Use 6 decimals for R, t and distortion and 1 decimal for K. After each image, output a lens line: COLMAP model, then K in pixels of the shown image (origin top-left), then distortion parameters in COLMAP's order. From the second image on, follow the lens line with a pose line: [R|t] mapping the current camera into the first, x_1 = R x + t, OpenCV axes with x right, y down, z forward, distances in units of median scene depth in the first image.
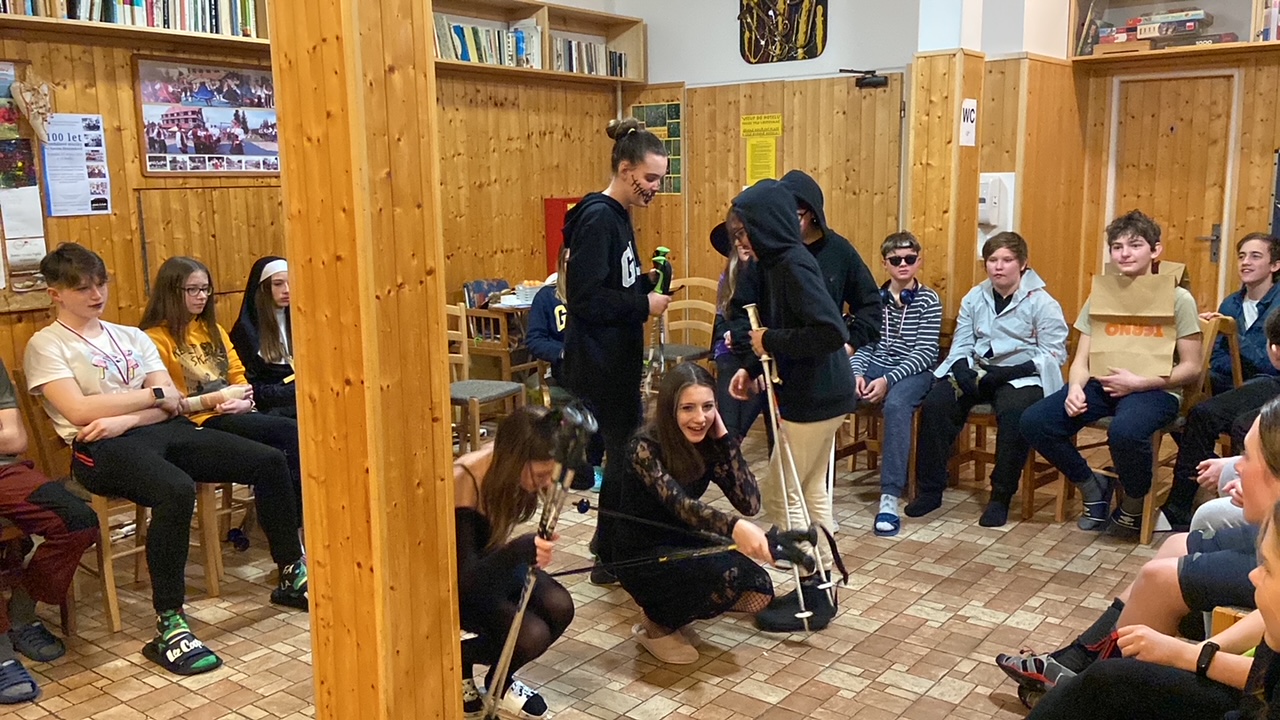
lens RADIAL K [[1158.0, 0, 638.3], [0, 1158.0, 366.5], [0, 0, 1]] dist [0.104874, -0.133166]
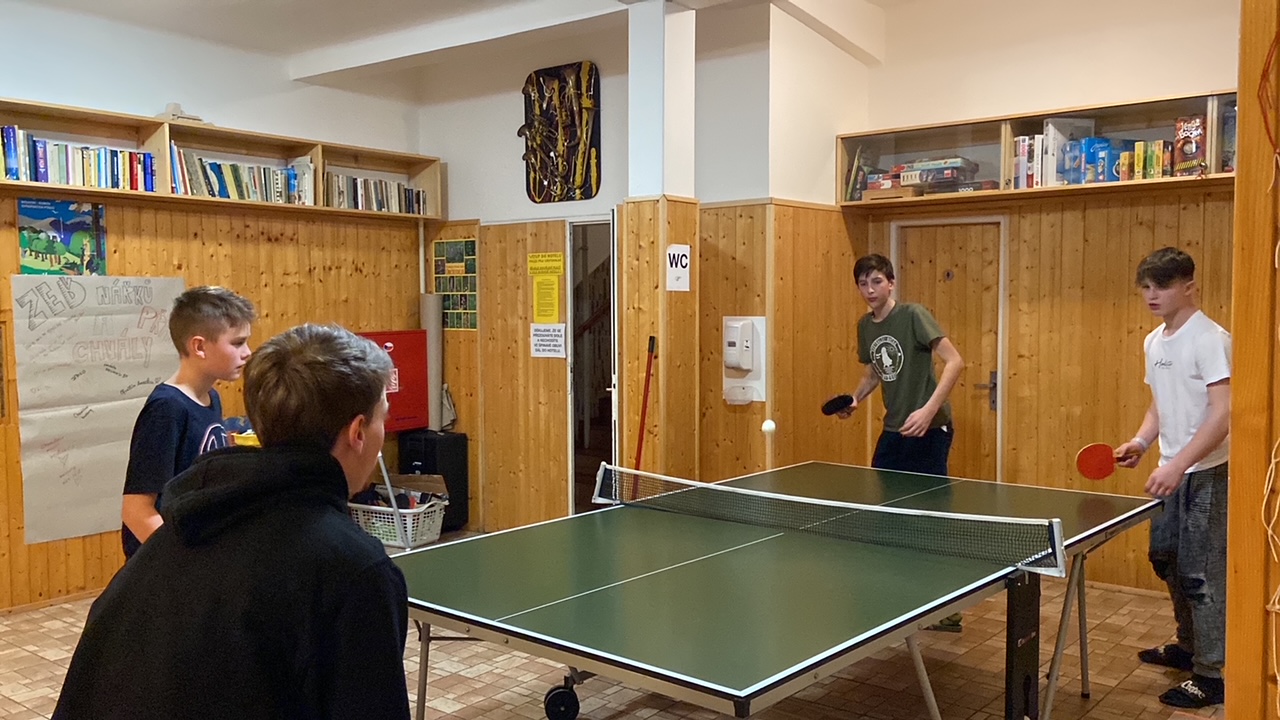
lens RADIAL K [[1158.0, 0, 634.9], [0, 1158.0, 360.6], [0, 0, 1]] dist [0.104874, -0.133166]
pose [[0.999499, 0.013160, -0.028787, 0.230365], [-0.016255, 0.993791, -0.110066, -0.019284], [0.027159, 0.110478, 0.993507, 0.033280]]
